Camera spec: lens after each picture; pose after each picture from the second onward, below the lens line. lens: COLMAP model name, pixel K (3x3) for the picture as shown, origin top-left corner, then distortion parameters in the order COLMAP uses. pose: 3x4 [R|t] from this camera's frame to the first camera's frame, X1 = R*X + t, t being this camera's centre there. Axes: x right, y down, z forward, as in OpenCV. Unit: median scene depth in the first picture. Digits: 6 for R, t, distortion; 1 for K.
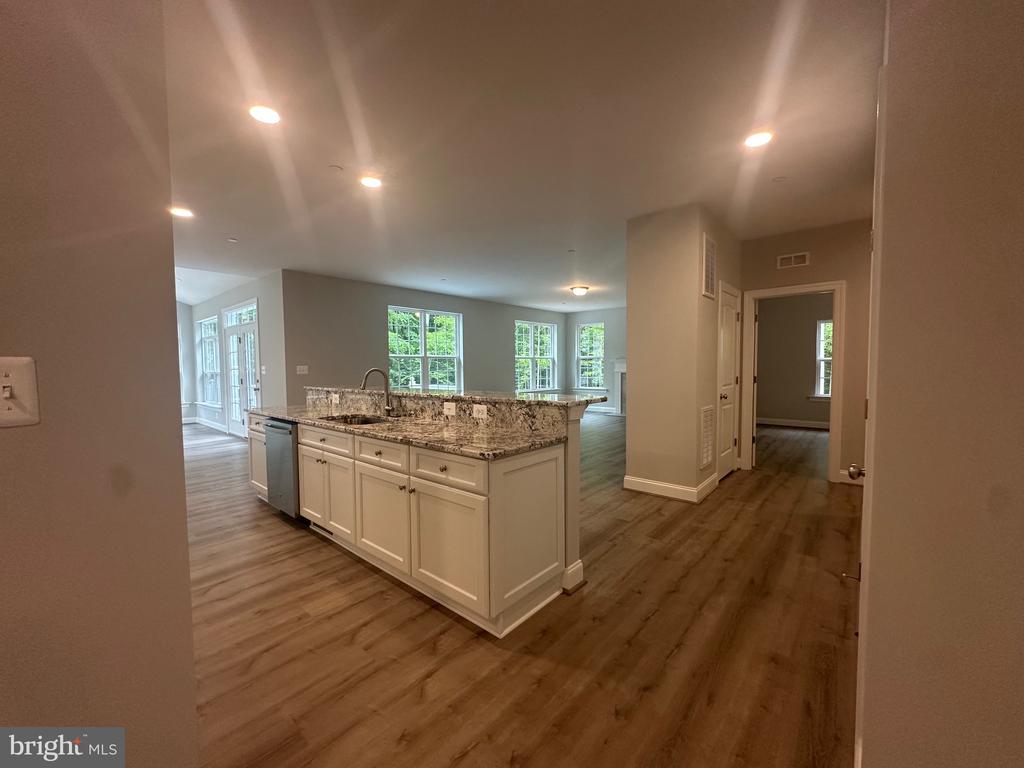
lens RADIAL K [[409.4, 0, 511.2], [0, 409.4, 381.7], [0, 0, 1]] dist [-0.004647, 0.000589]
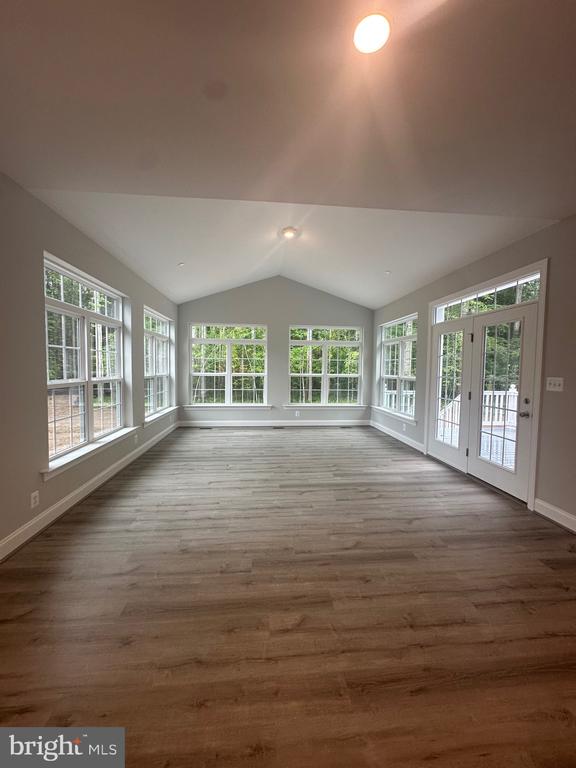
lens RADIAL K [[307.1, 0, 289.1], [0, 307.1, 382.4], [0, 0, 1]] dist [-0.004647, 0.000589]
pose [[0.723111, 0.061912, -0.687952, -0.403239], [-0.058287, 0.997892, 0.028539, -0.017620], [0.688268, 0.019461, 0.725195, 0.309321]]
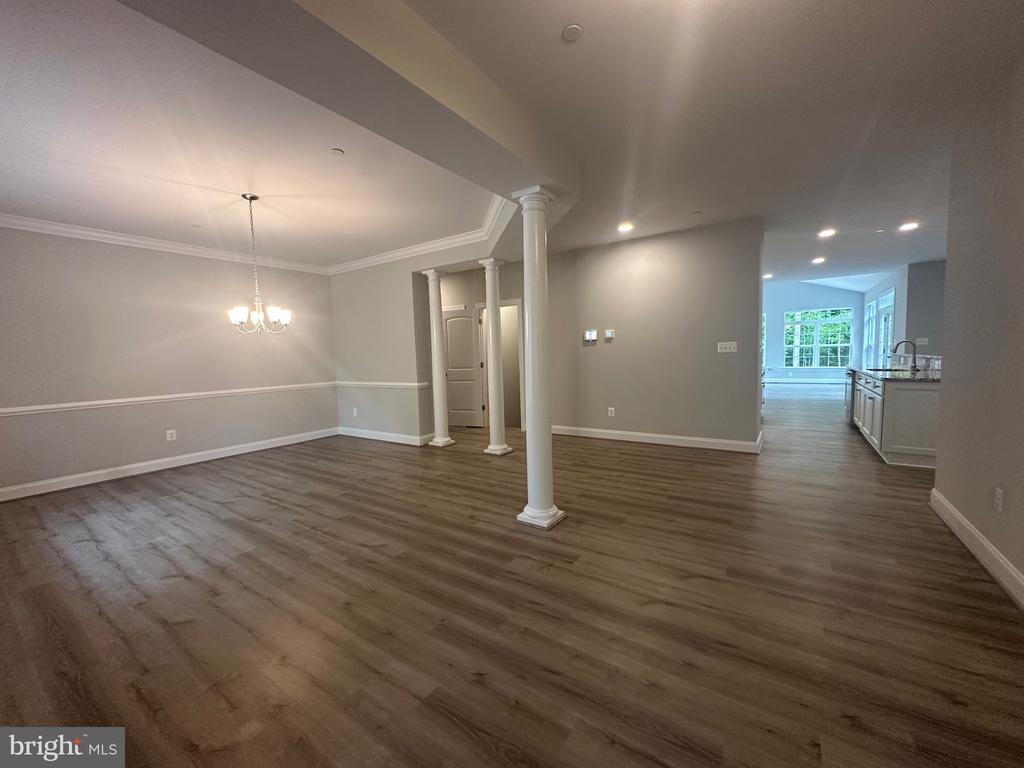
lens RADIAL K [[409.4, 0, 514.2], [0, 409.4, 384.6], [0, 0, 1]] dist [-0.004647, 0.000589]
pose [[0.129012, 0.089191, -0.987624, 0.369154], [-0.018007, 0.995993, 0.087595, 0.009612], [0.991480, 0.006483, 0.130101, -0.256706]]
